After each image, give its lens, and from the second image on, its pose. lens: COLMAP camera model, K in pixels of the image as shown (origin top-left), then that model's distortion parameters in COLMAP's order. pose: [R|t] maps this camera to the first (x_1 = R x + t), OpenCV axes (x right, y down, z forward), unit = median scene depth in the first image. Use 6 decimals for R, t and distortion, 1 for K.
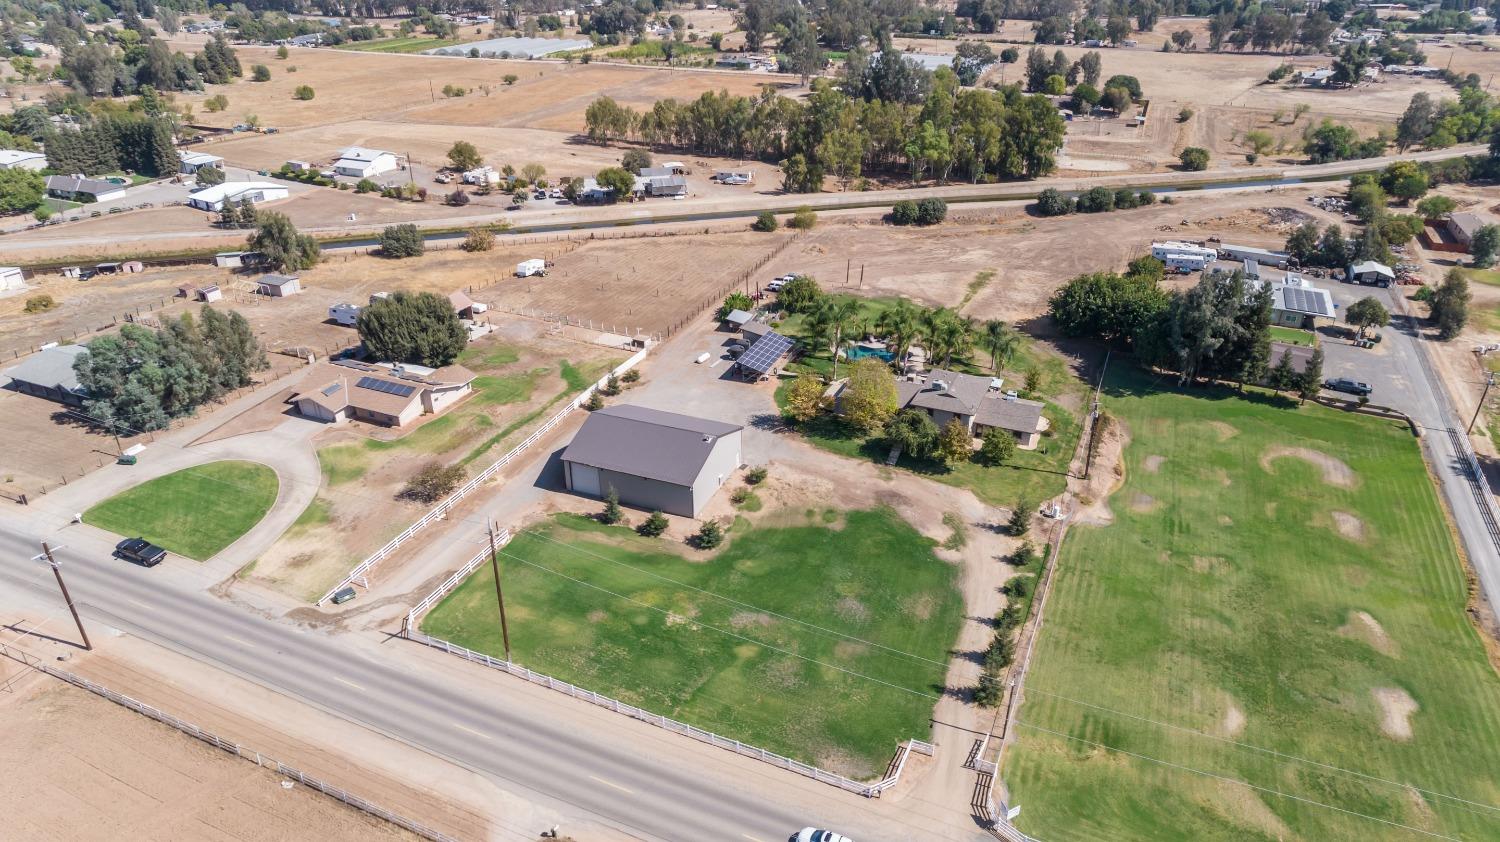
lens RADIAL K [[960.5, 0, 756.0], [0, 960.5, 422.1], [0, 0, 1]] dist [-0.067899, 0.066078]
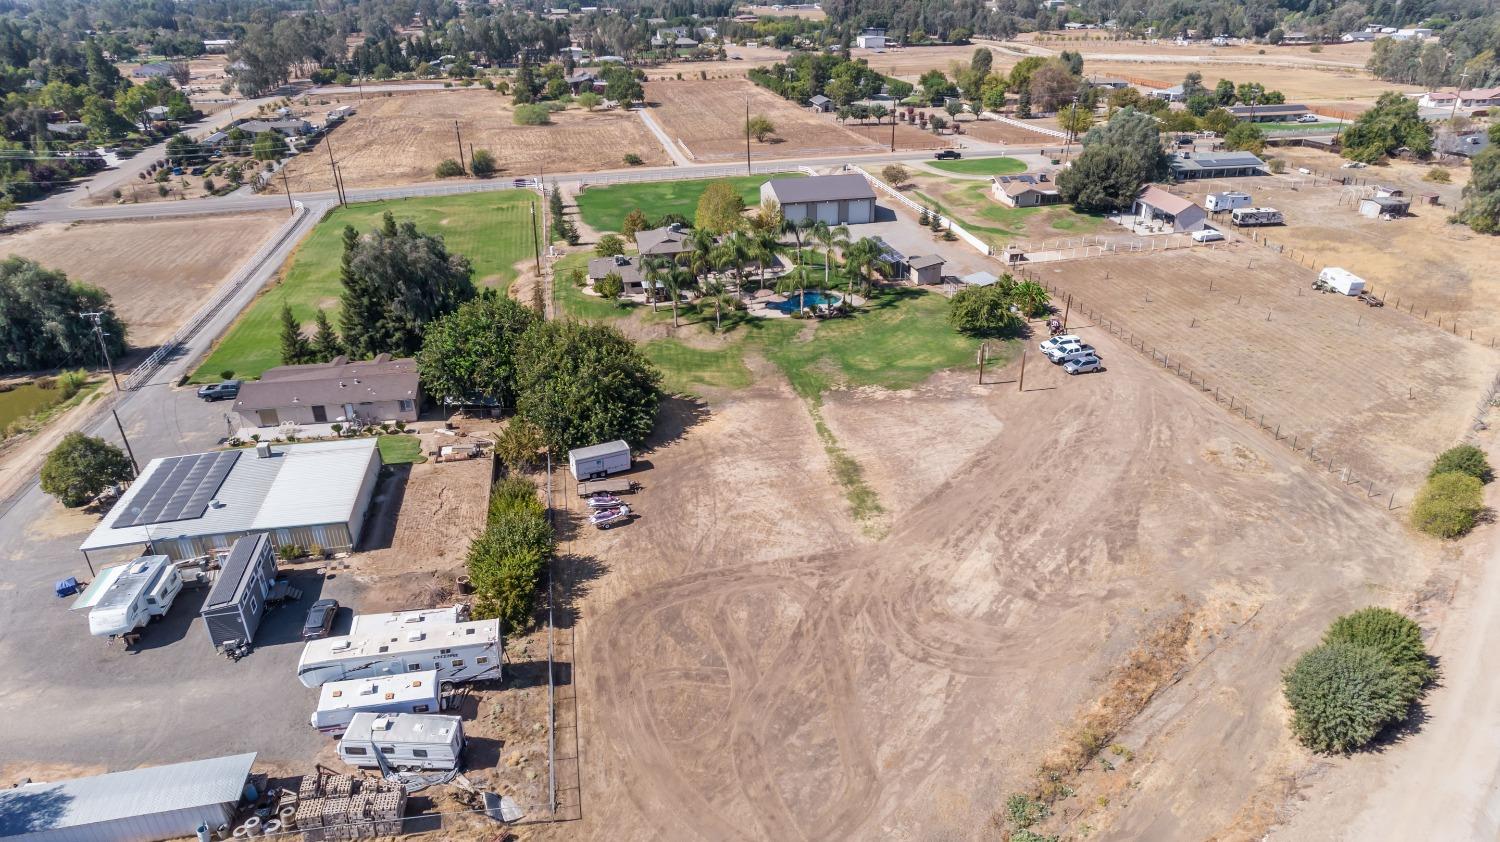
lens RADIAL K [[960.5, 0, 757.4], [0, 960.5, 419.1], [0, 0, 1]] dist [-0.067899, 0.066078]
pose [[-0.816173, 0.260365, -0.515821, 0.692806], [-0.253777, 0.640479, 0.724834, -0.676010], [0.519093, 0.722494, -0.456667, 1.599684]]
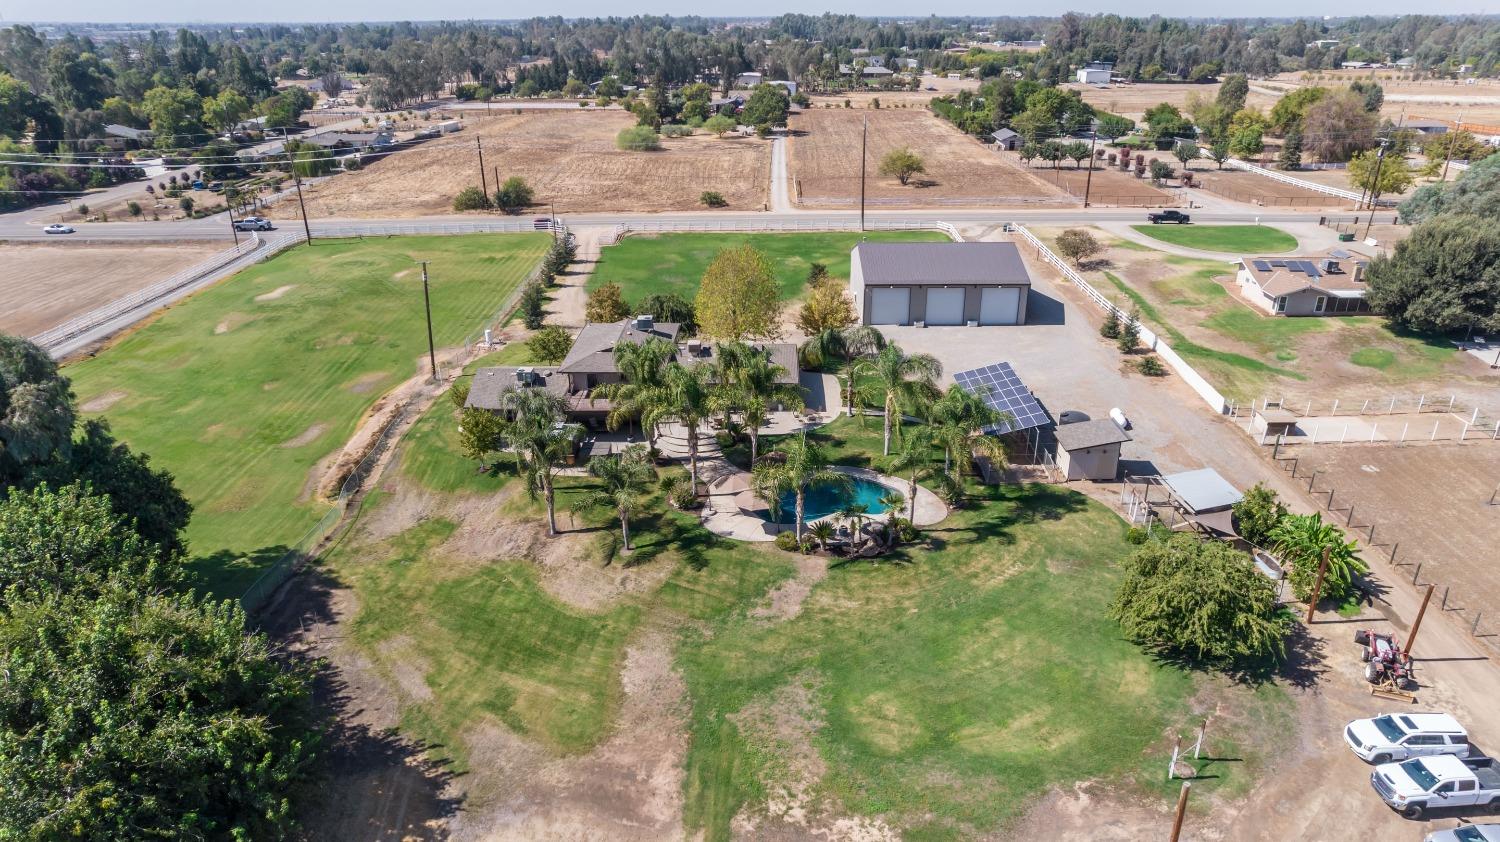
lens RADIAL K [[960.5, 0, 757.6], [0, 960.5, 419.5], [0, 0, 1]] dist [-0.067899, 0.066078]
pose [[-0.924908, 0.156135, -0.346651, 0.327368], [-0.169410, 0.647008, 0.743425, -0.449969], [0.340361, 0.746326, -0.571972, 1.339224]]
